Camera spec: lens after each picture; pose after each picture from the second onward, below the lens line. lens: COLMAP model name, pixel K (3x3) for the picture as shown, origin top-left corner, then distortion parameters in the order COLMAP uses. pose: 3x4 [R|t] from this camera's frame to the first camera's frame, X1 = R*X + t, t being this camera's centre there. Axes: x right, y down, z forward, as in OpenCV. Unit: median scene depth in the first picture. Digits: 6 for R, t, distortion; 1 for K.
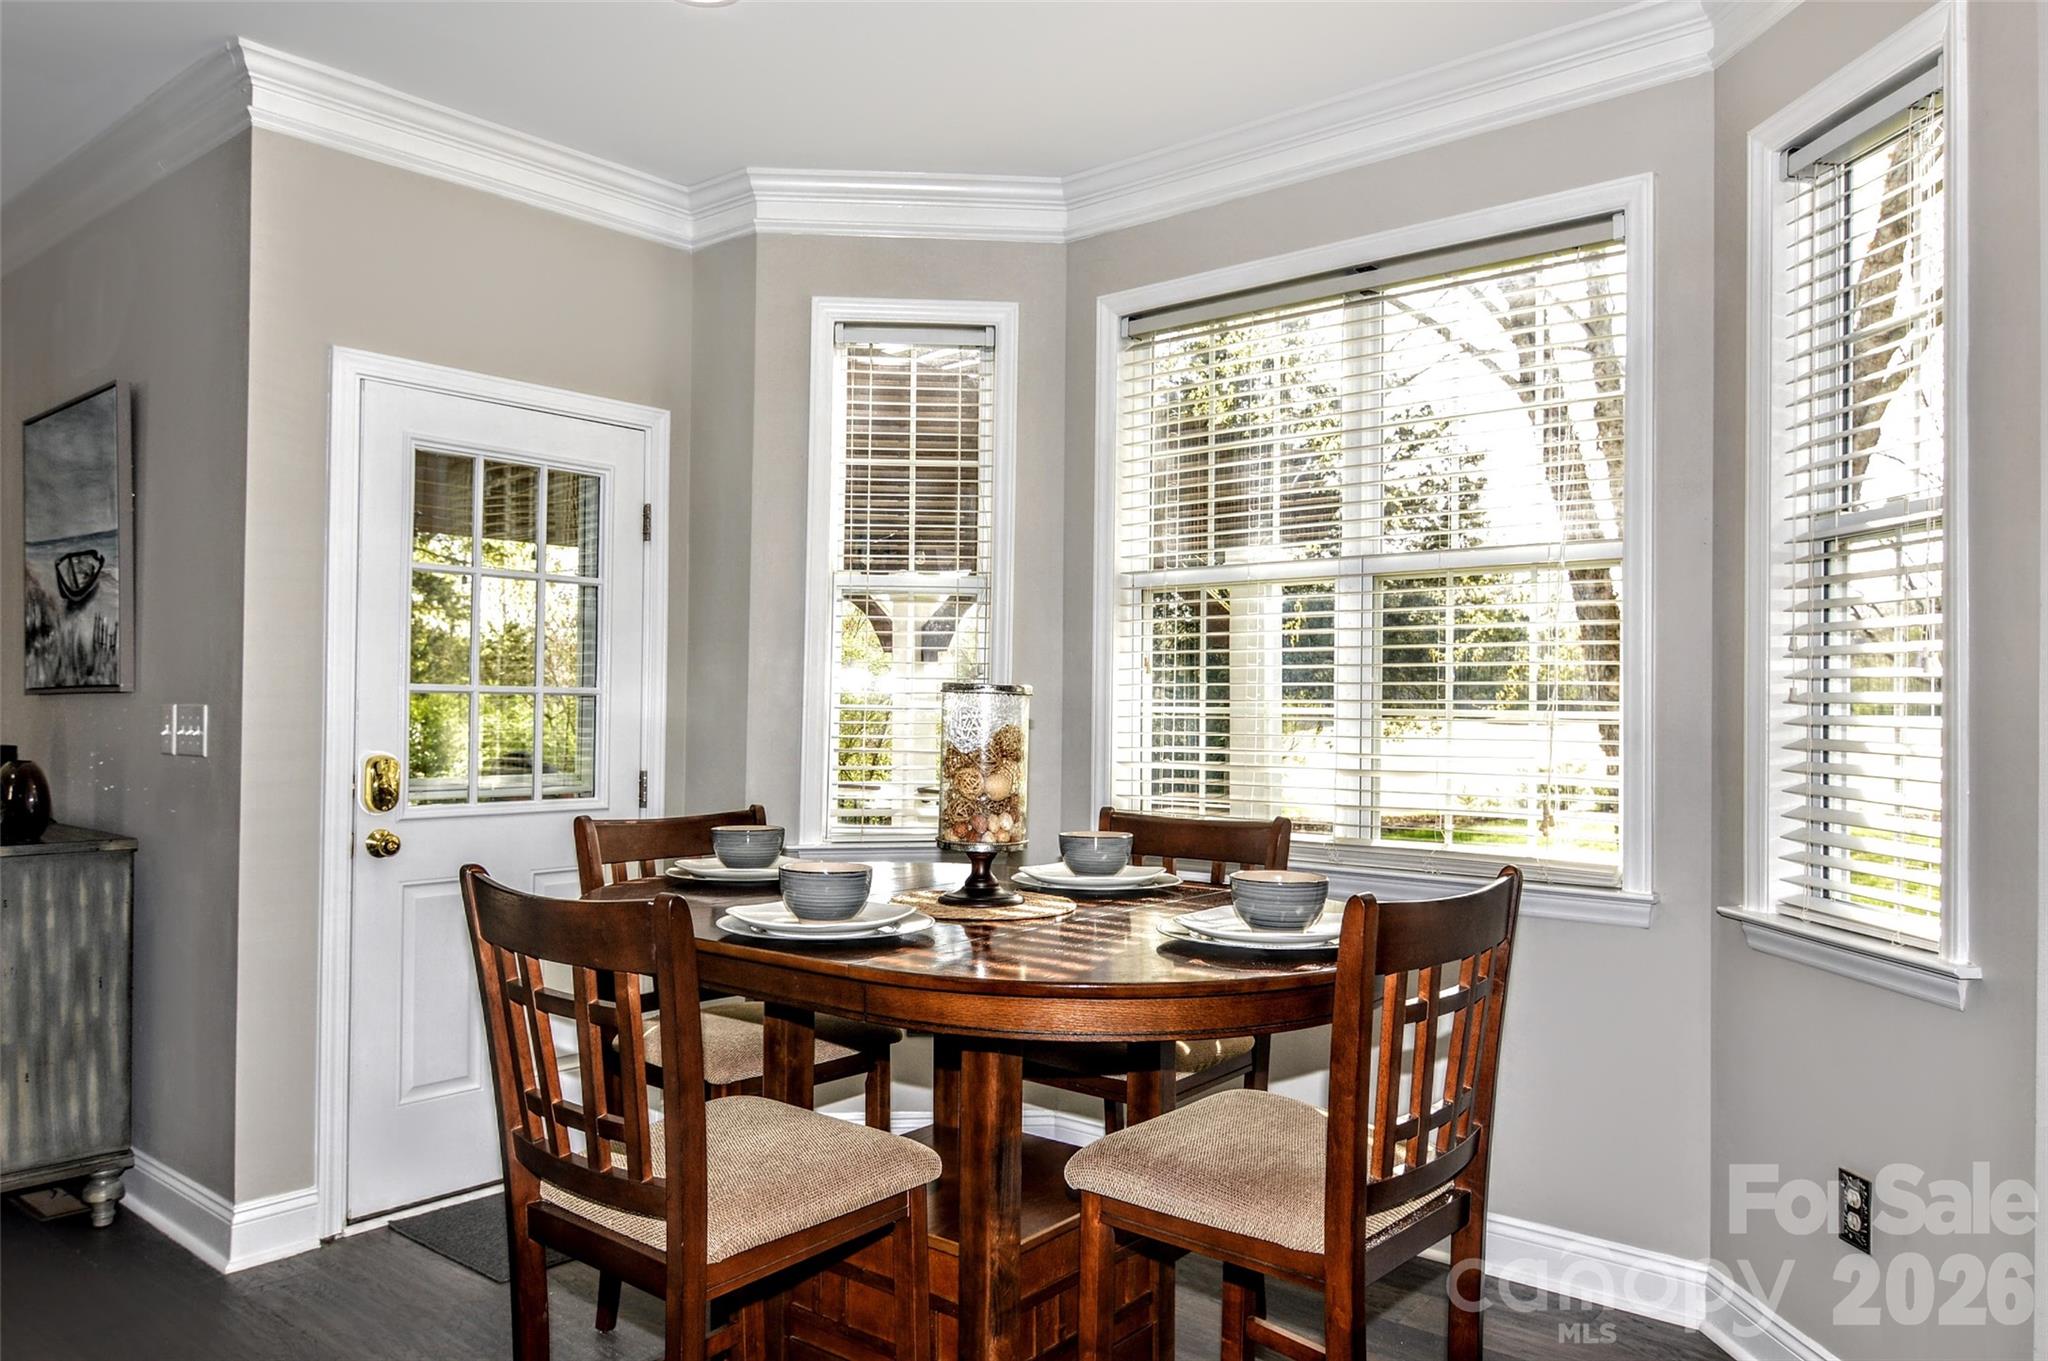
lens RADIAL K [[1446.5, 0, 1023.2], [0, 1446.5, 689.5], [0, 0, 1]] dist [0.013540, -0.028611]
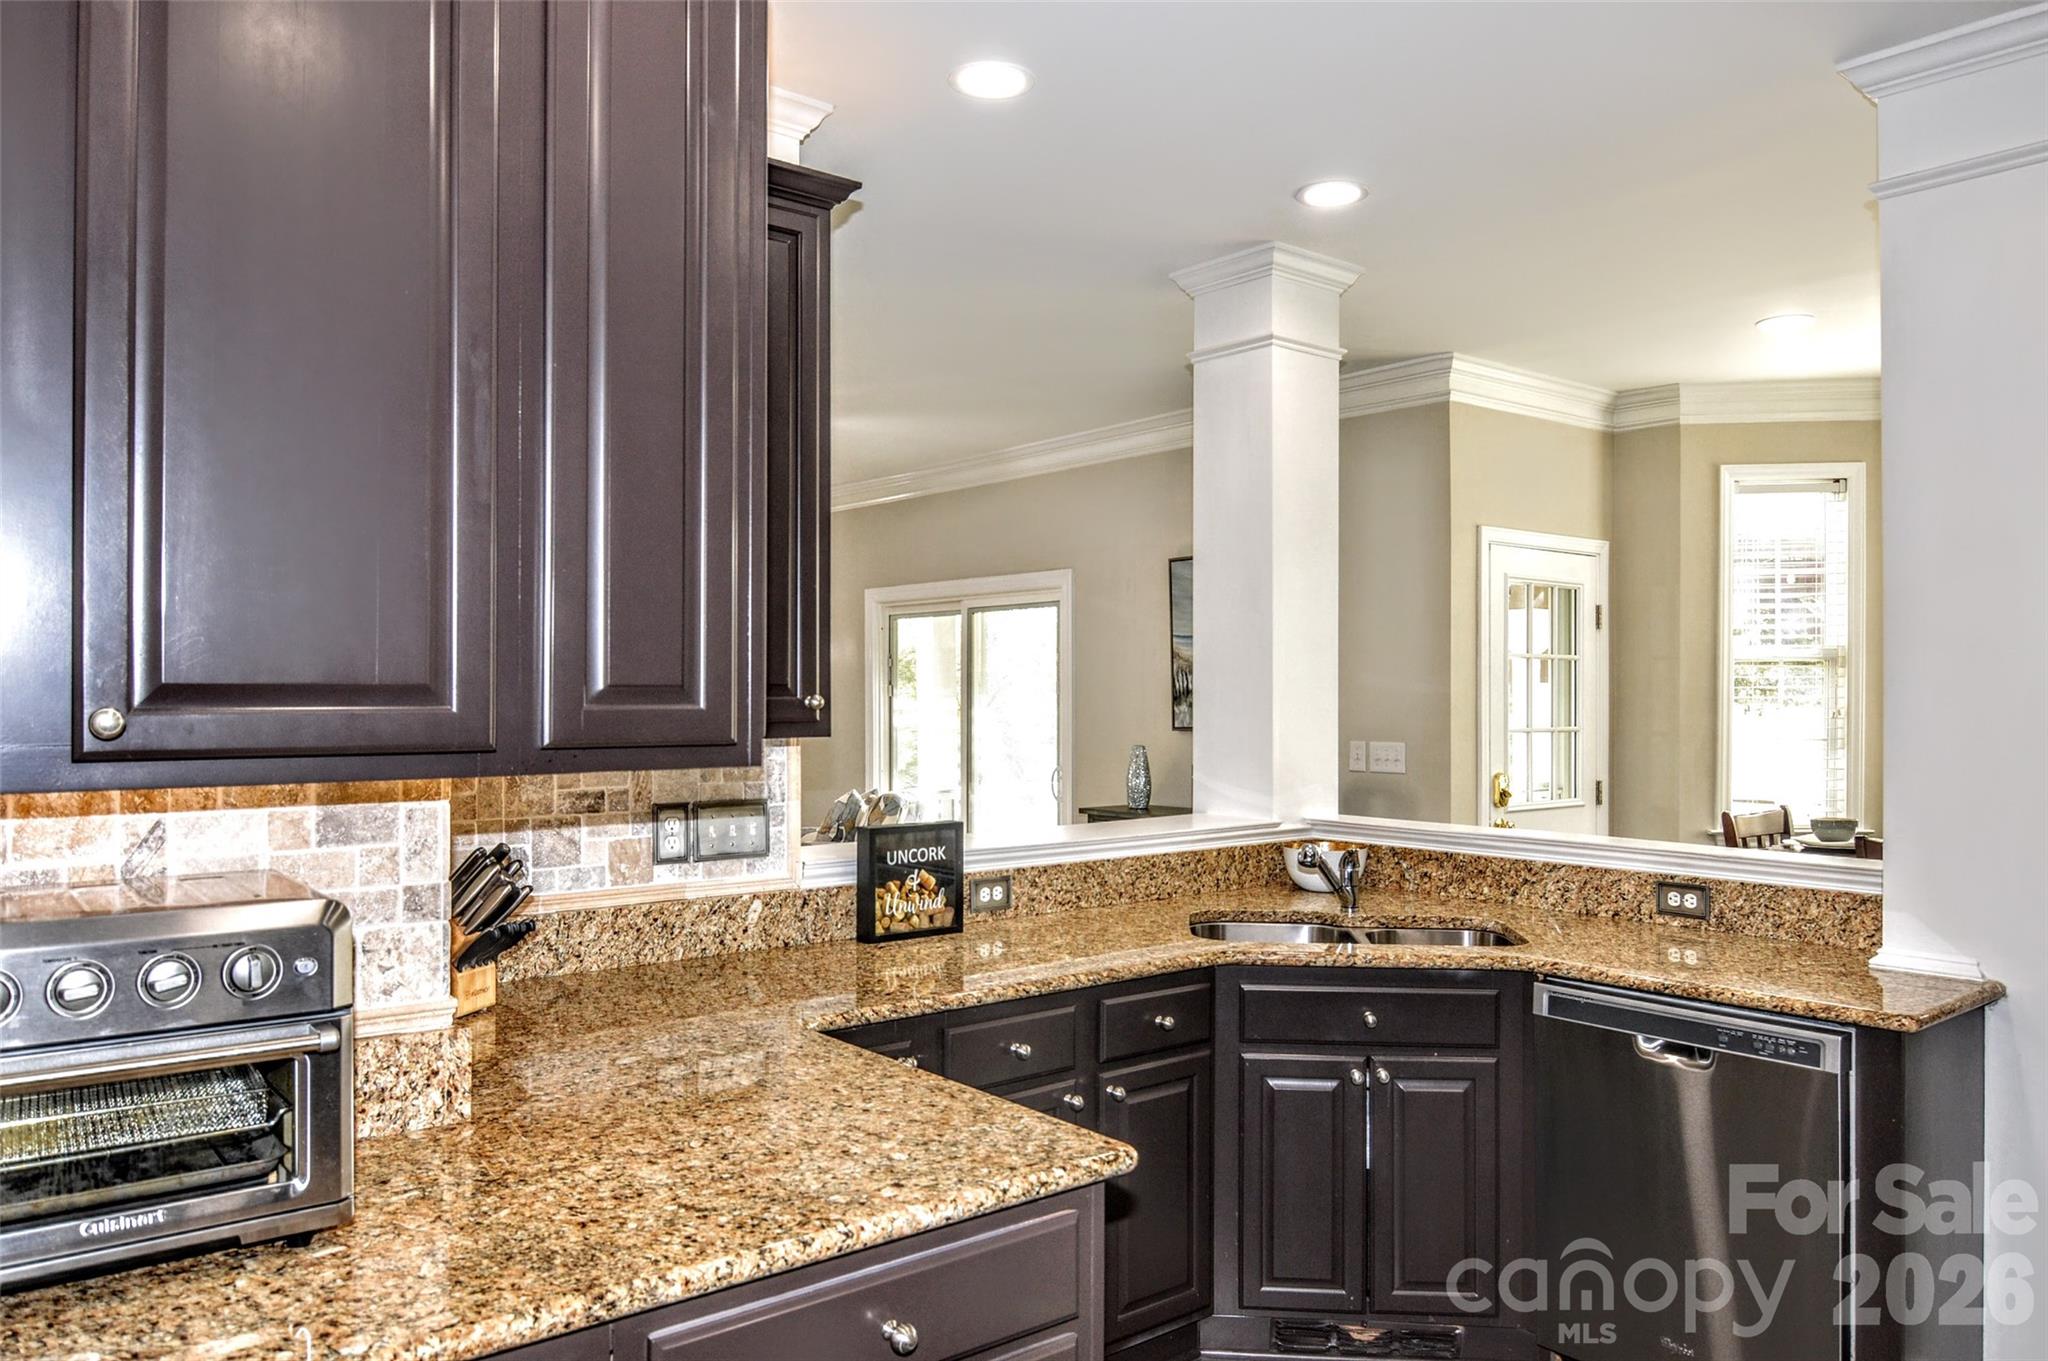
lens RADIAL K [[1446.5, 0, 1020.6], [0, 1446.5, 690.4], [0, 0, 1]] dist [0.013540, -0.028611]
pose [[0.984599, -0.016265, -0.174072, -0.593618], [0.016238, 0.999867, -0.001578, -0.046090], [0.174074, -0.001273, 0.984732, -0.601267]]
